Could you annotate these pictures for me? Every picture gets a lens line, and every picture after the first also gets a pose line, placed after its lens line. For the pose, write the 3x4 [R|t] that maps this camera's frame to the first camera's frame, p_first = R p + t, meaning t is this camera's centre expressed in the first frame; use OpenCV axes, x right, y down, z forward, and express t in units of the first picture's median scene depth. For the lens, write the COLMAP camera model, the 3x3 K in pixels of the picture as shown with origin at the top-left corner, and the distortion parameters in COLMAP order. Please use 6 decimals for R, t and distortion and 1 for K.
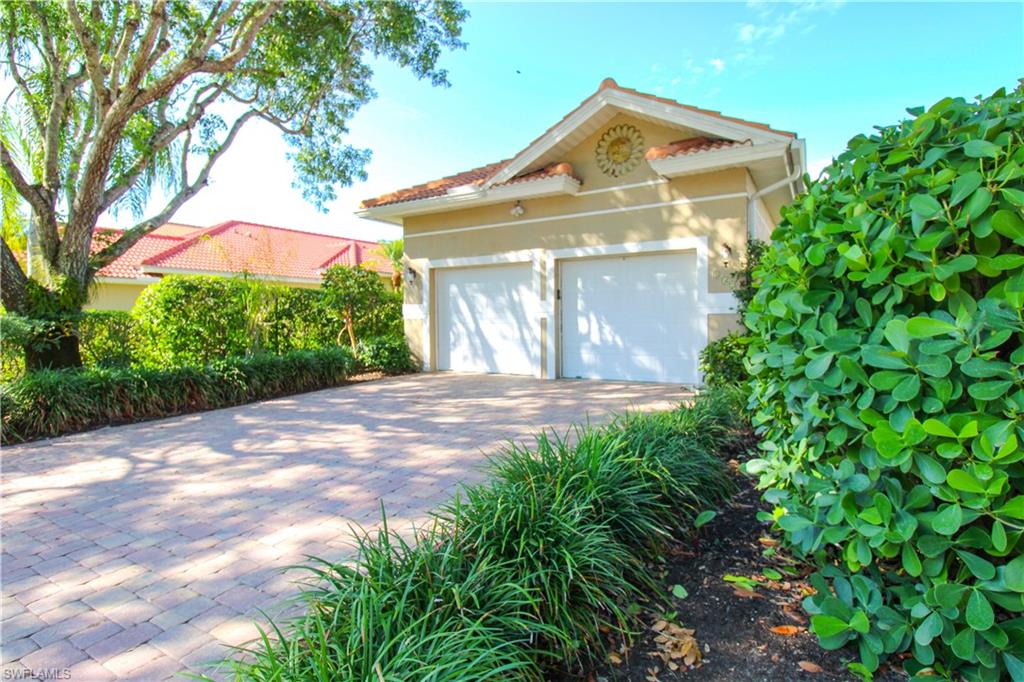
lens RADIAL K [[509.3, 0, 512.0], [0, 509.3, 341.0], [0, 0, 1]] dist [0.000502, 0.000059]
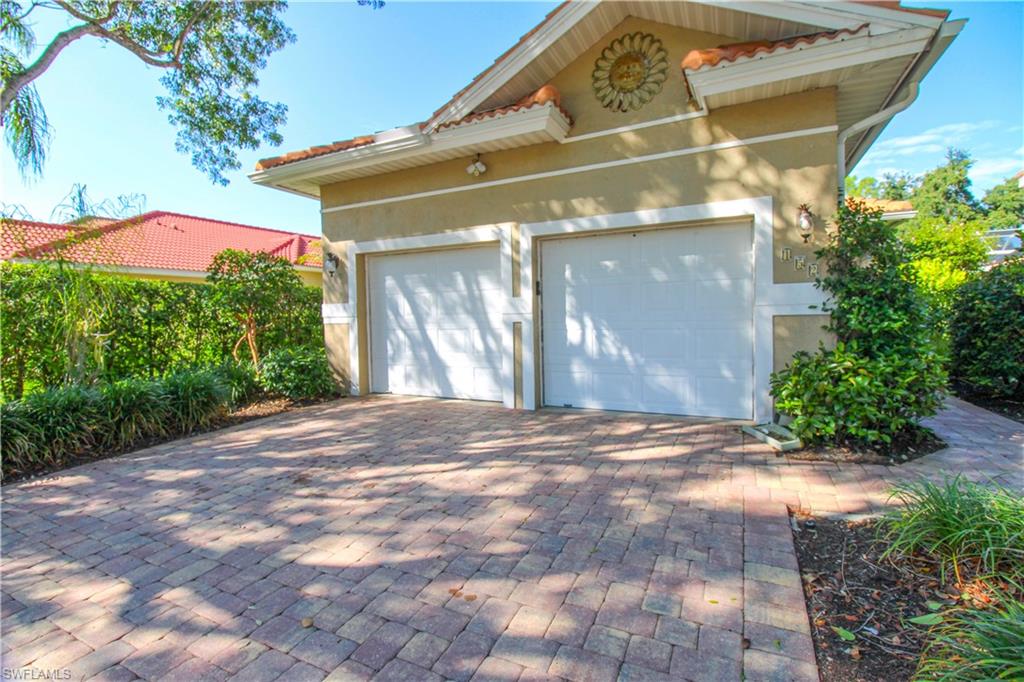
lens RADIAL K [[471.1, 0, 512.0], [0, 471.1, 341.0], [0, 0, 1]] dist [-0.011784, -0.000224]
pose [[0.996242, -0.014505, 0.085389, -0.000210], [0.013557, 0.999840, 0.011673, -0.026645], [-0.085544, -0.010472, 0.996279, 0.355972]]
